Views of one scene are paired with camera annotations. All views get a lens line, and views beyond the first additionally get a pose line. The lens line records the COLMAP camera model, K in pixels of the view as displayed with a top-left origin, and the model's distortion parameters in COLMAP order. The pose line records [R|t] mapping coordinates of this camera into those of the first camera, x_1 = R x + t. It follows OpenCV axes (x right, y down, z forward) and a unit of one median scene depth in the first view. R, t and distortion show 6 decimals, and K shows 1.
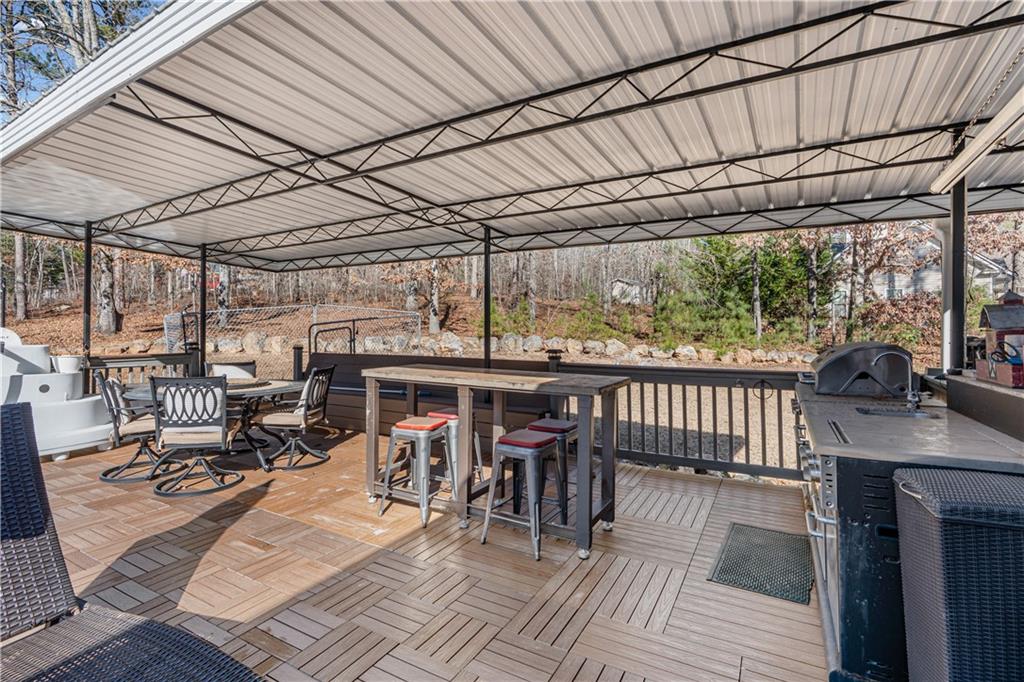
lens RADIAL K [[476.4, 0, 514.6], [0, 476.4, 321.9], [0, 0, 1]] dist [0.000795, 0.000055]
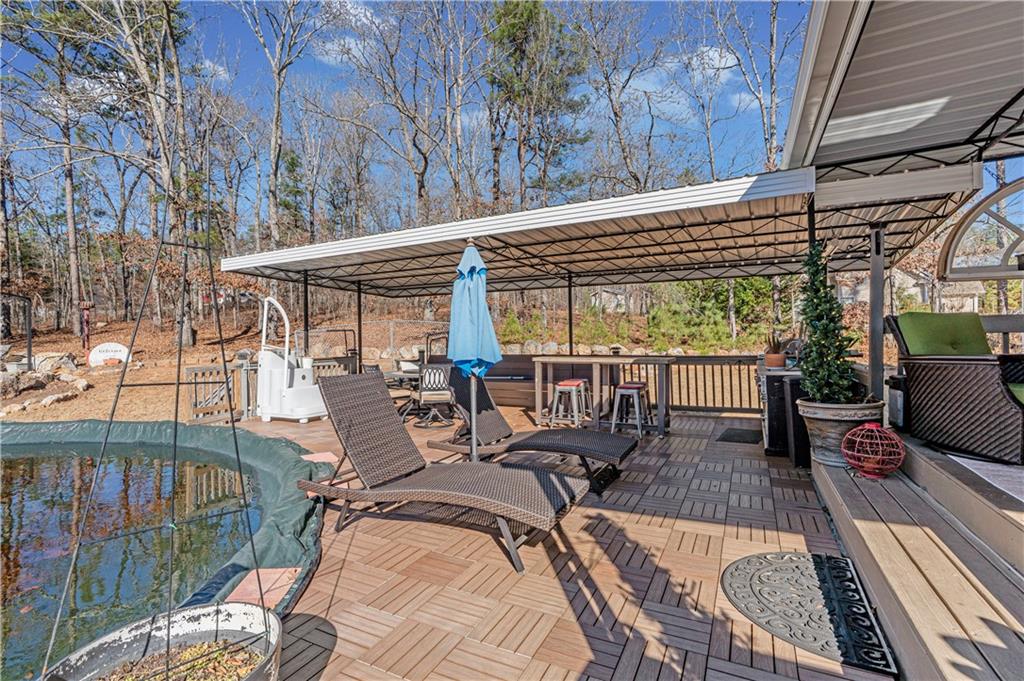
lens RADIAL K [[486.1, 0, 510.7], [0, 486.1, 332.1], [0, 0, 1]] dist [-0.002454, -0.000520]
pose [[0.998704, -0.017122, 0.047933, -0.123493], [0.016964, 0.999849, 0.003701, -0.002337], [-0.047989, -0.002883, 0.998844, -0.227799]]
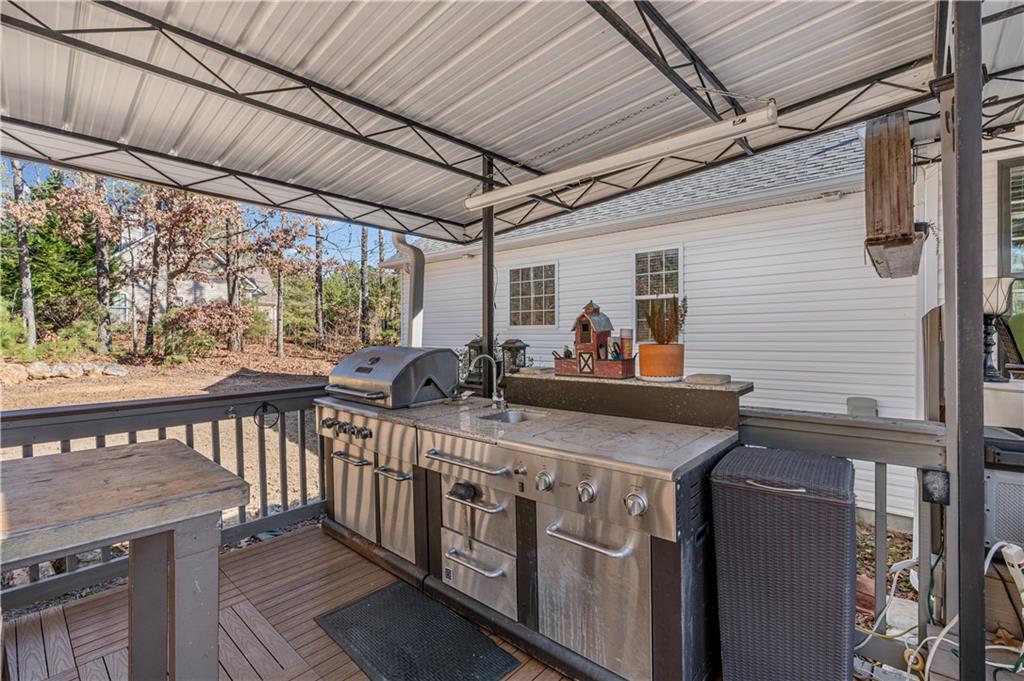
lens RADIAL K [[457.9, 0, 512.0], [0, 457.9, 340.5], [0, 0, 1]] dist [-0.000882, -0.000213]
pose [[0.218942, -0.017270, 0.975585, -0.025407], [-0.009916, 0.999752, 0.019923, 0.001823], [-0.975688, -0.014036, 0.218716, 0.131717]]
